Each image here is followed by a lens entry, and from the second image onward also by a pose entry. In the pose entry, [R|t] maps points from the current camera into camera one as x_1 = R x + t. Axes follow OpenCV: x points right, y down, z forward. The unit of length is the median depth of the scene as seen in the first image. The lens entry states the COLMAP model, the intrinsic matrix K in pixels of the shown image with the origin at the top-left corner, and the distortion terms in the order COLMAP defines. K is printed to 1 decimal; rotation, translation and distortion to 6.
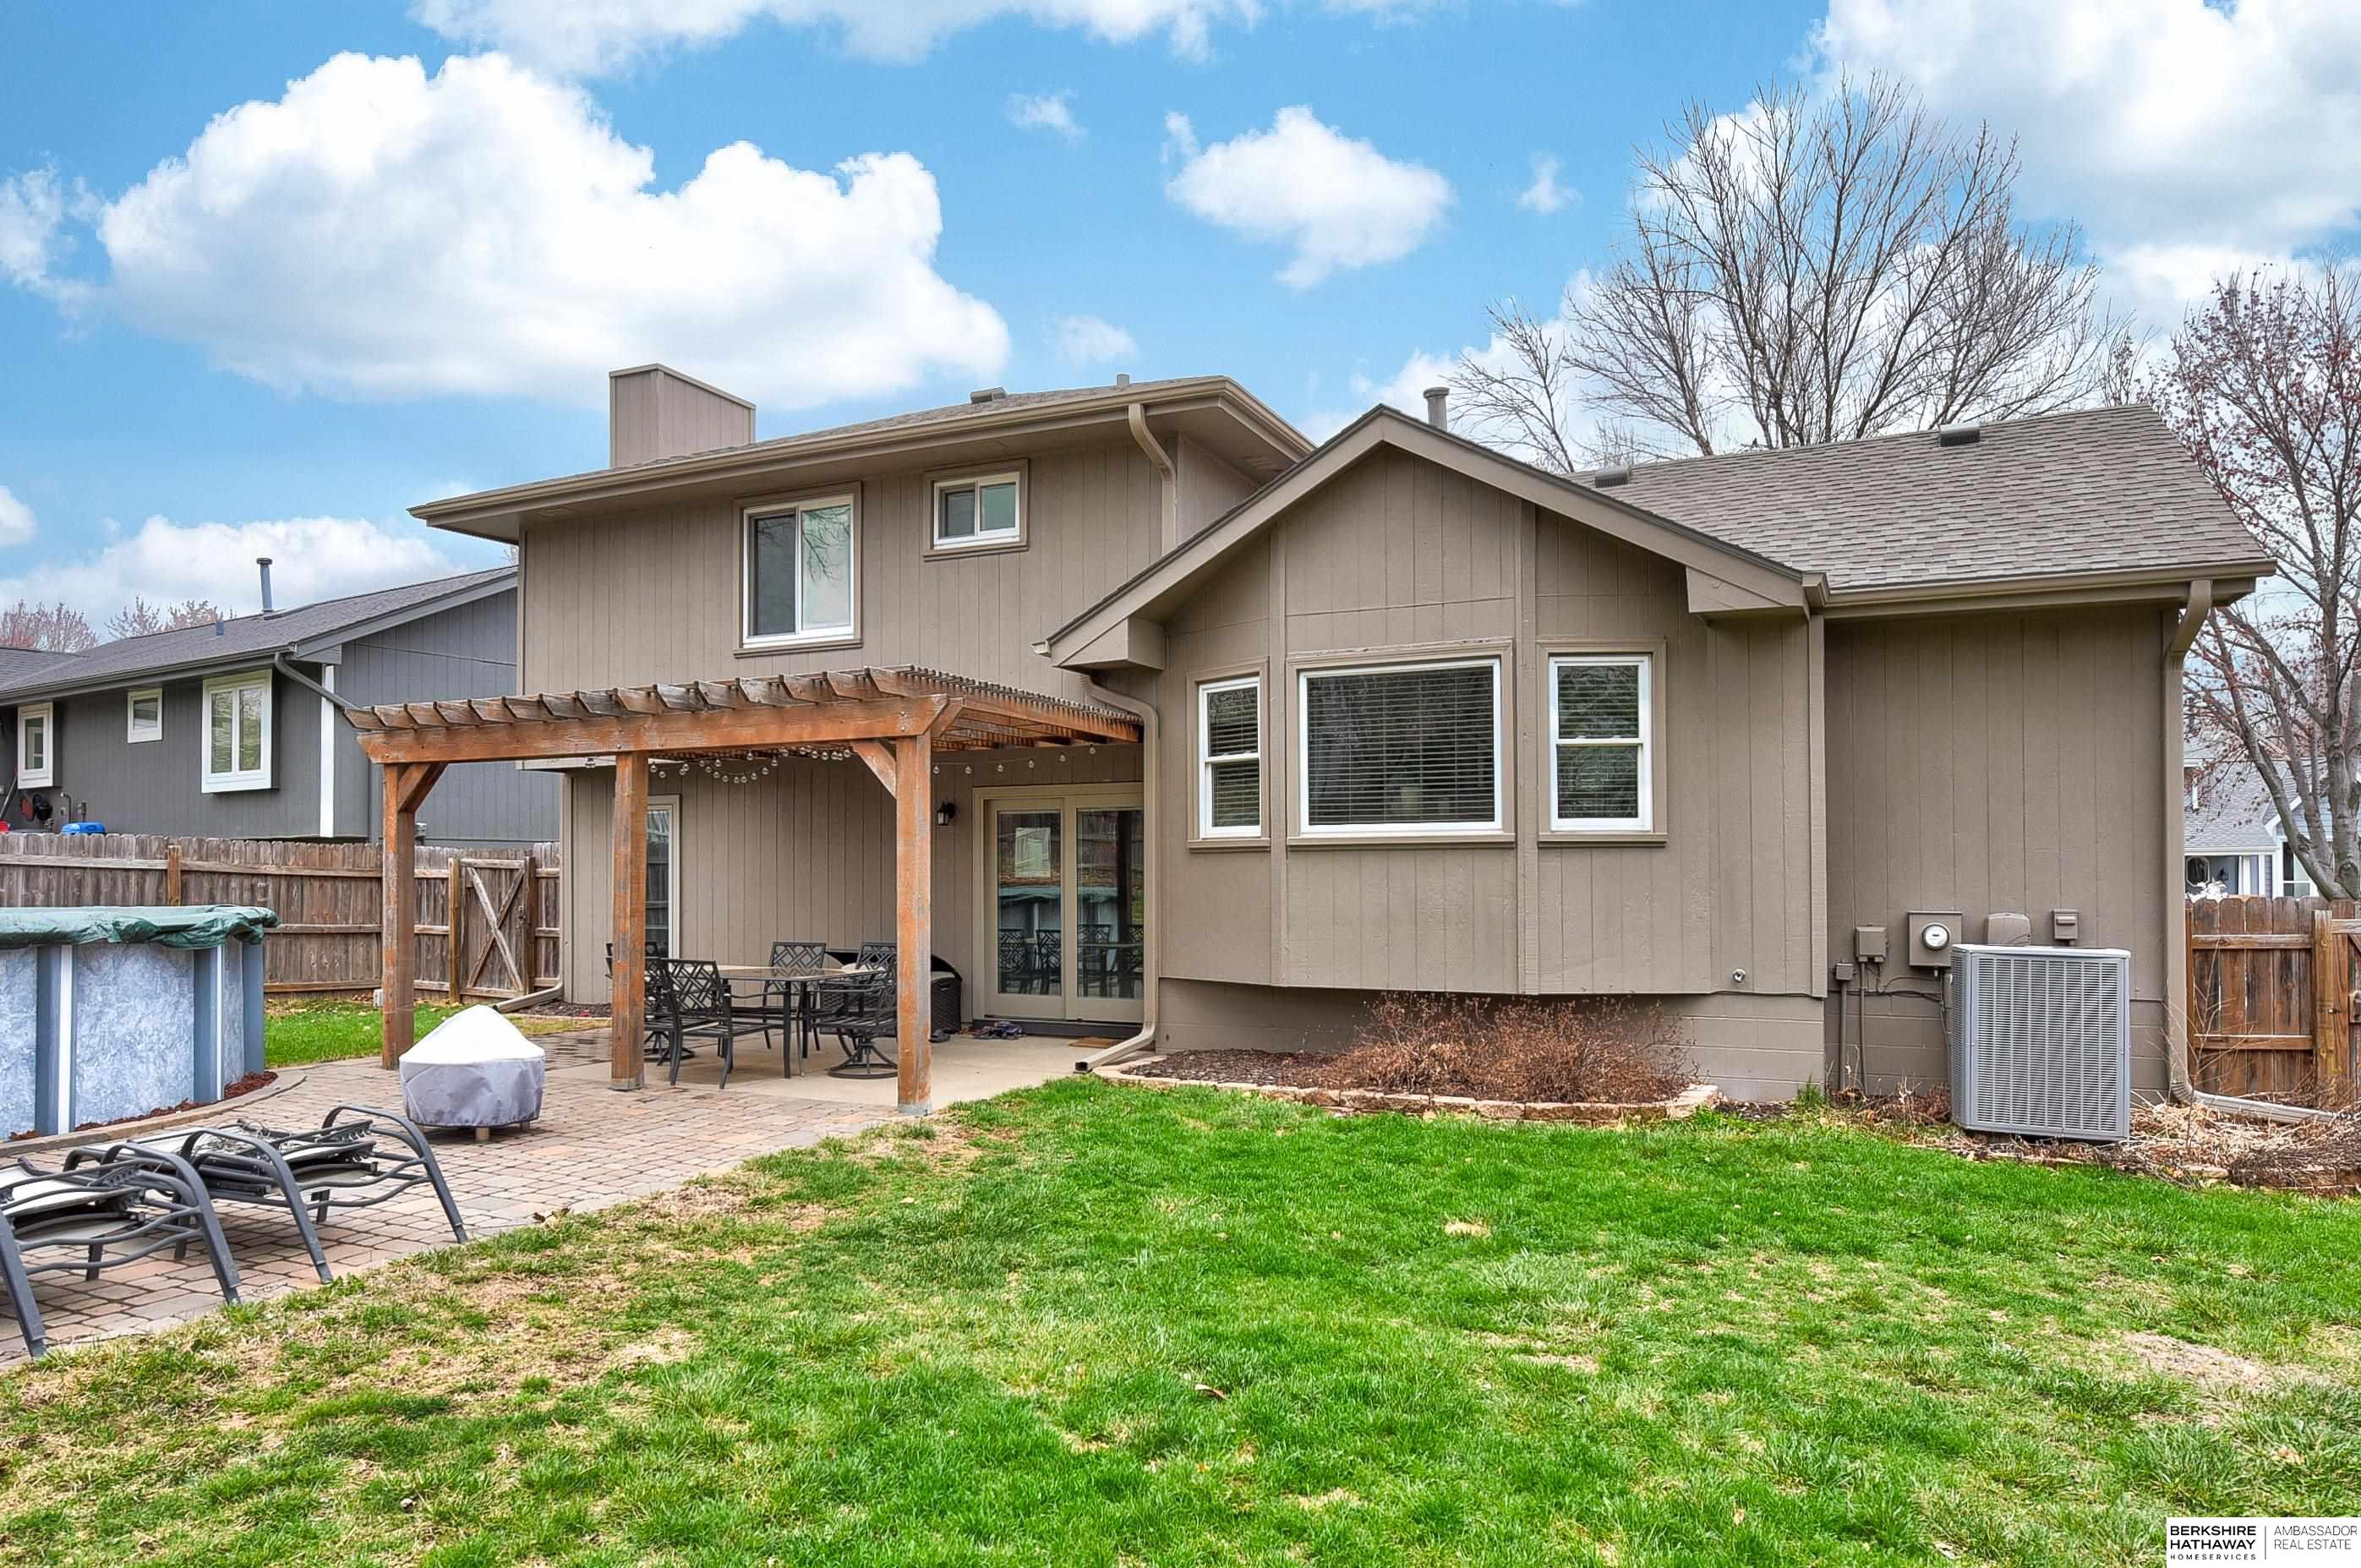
lens RADIAL K [[1434.0, 0, 1182.3], [0, 1434.0, 862.0], [0, 0, 1]] dist [0.000238, 0.000773]
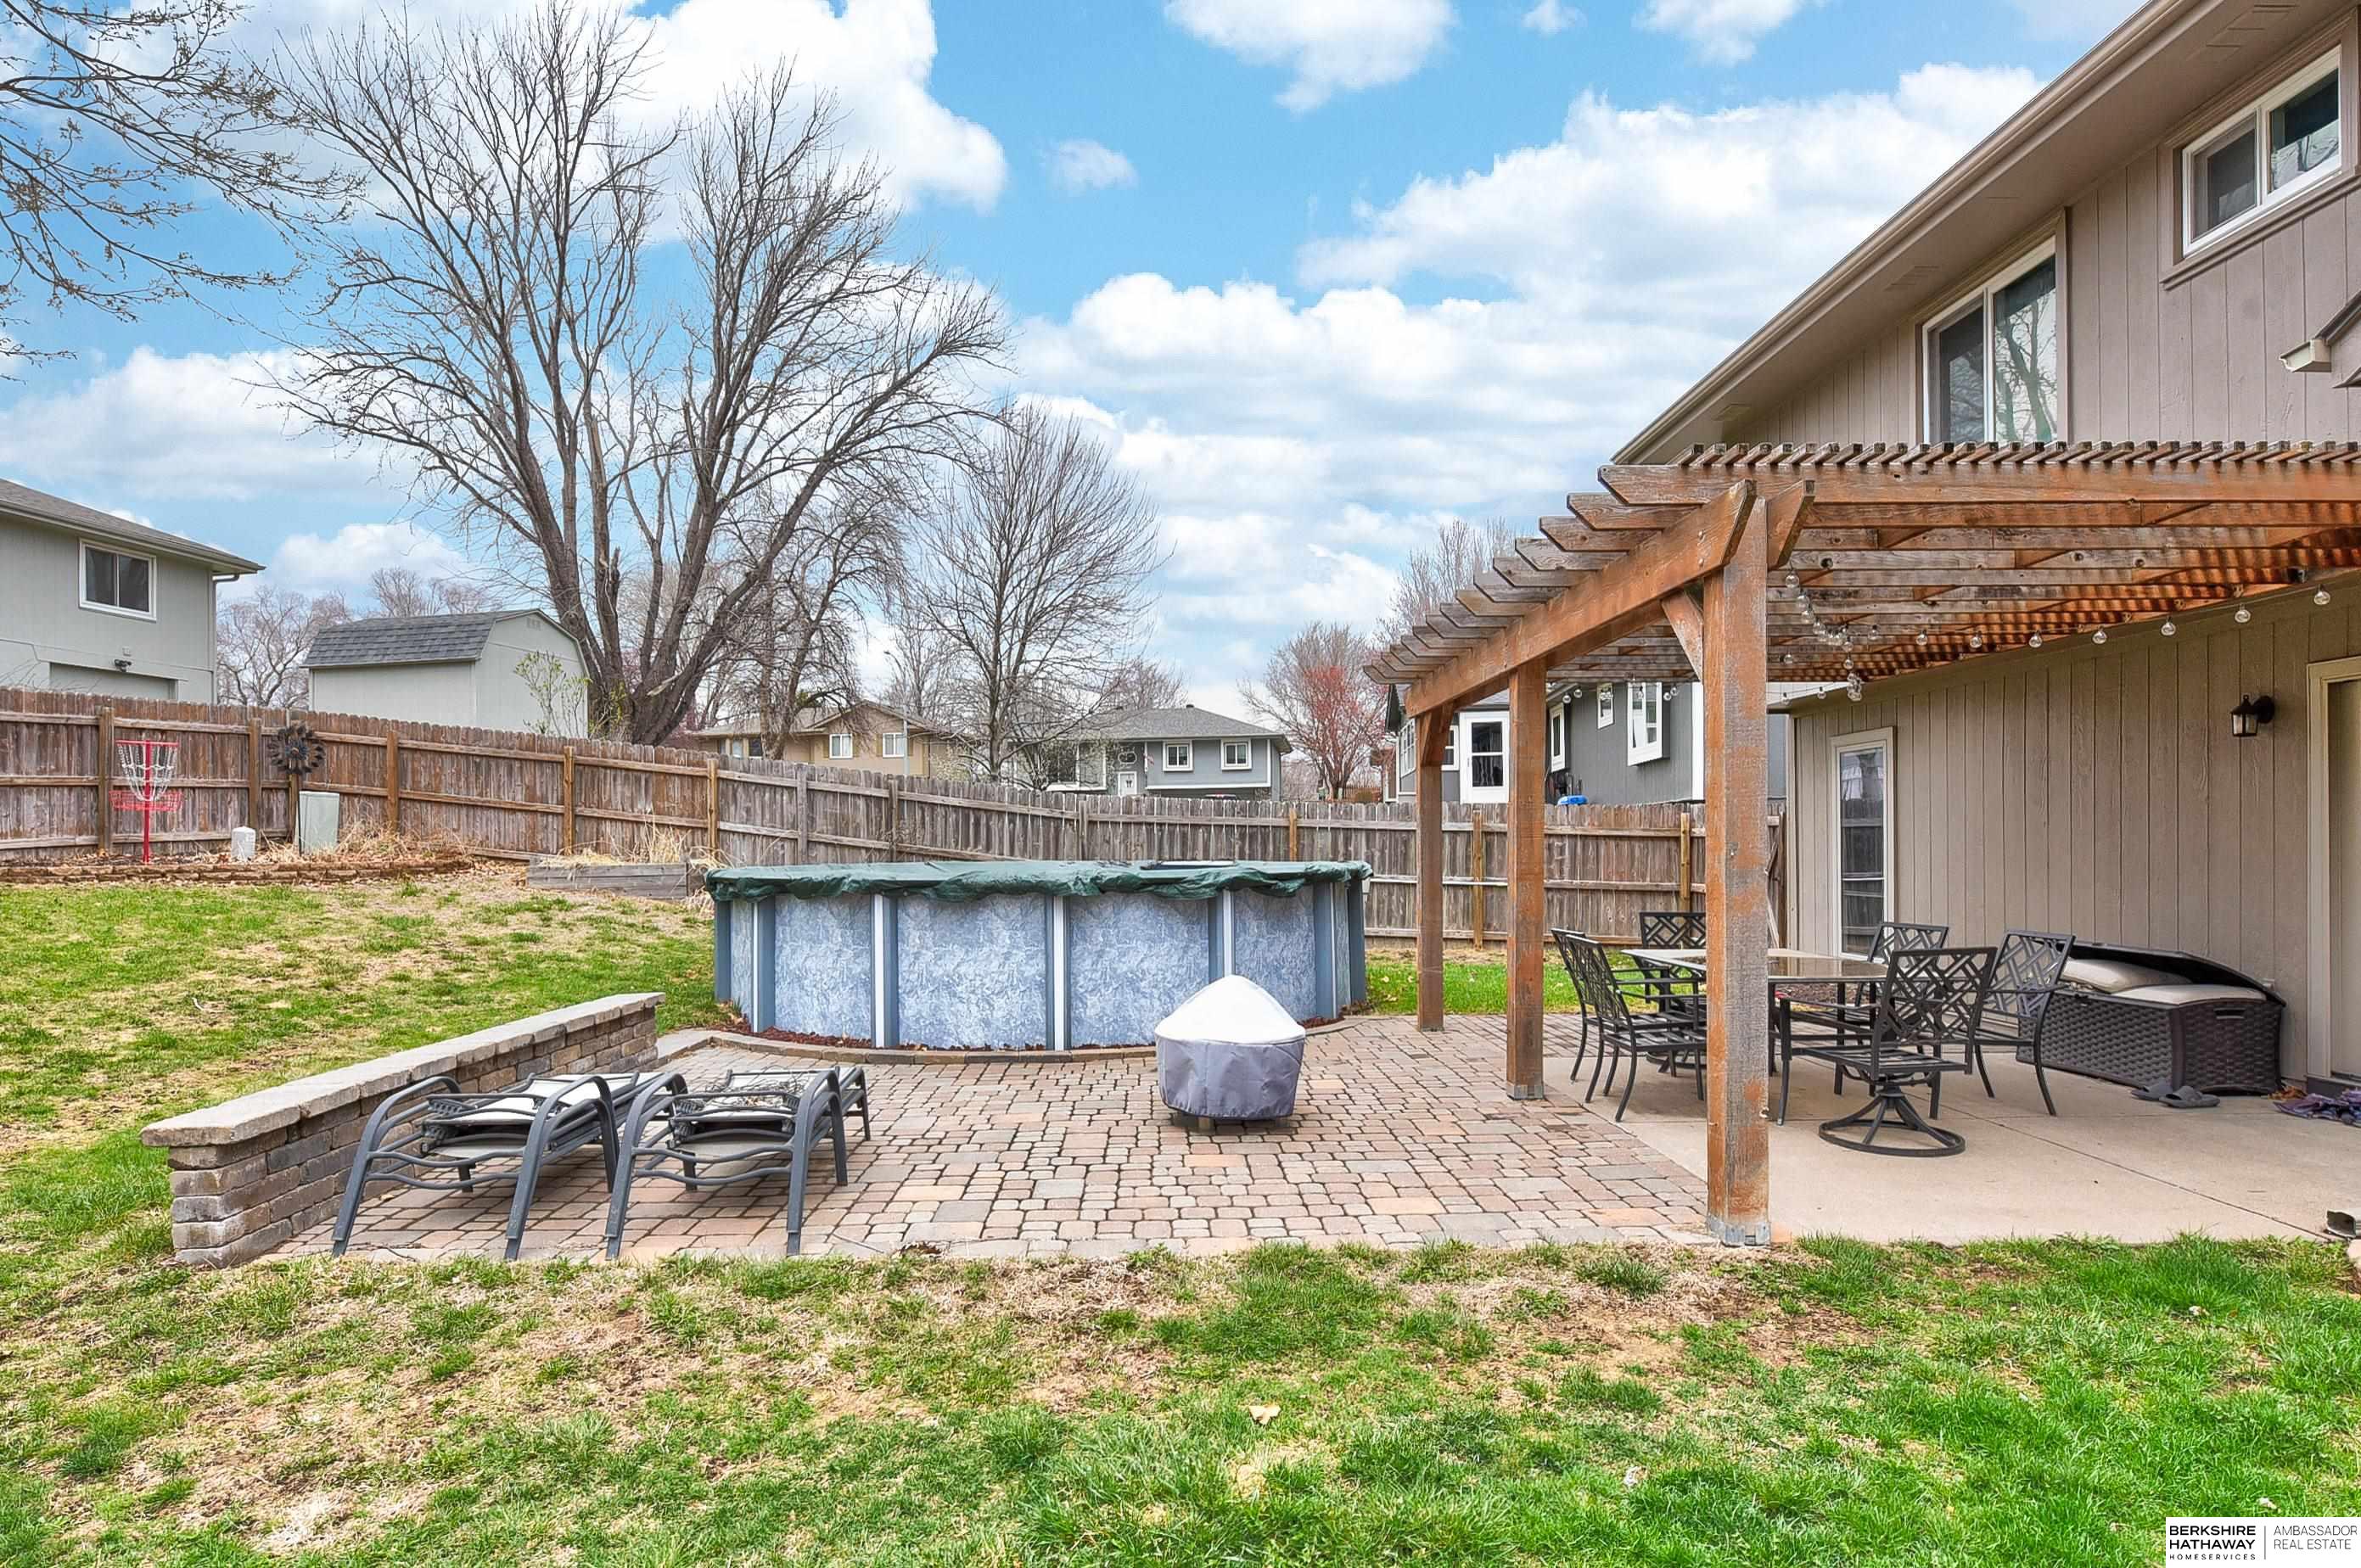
lens RADIAL K [[1230.5, 0, 1127.3], [0, 1230.5, 848.4], [0, 0, 1]] dist [-0.005418, -0.000892]
pose [[0.398309, -0.001500, -0.917250, 0.140361], [0.016616, 0.999846, 0.005580, 0.013113], [0.917101, -0.017464, 0.398273, 0.505419]]
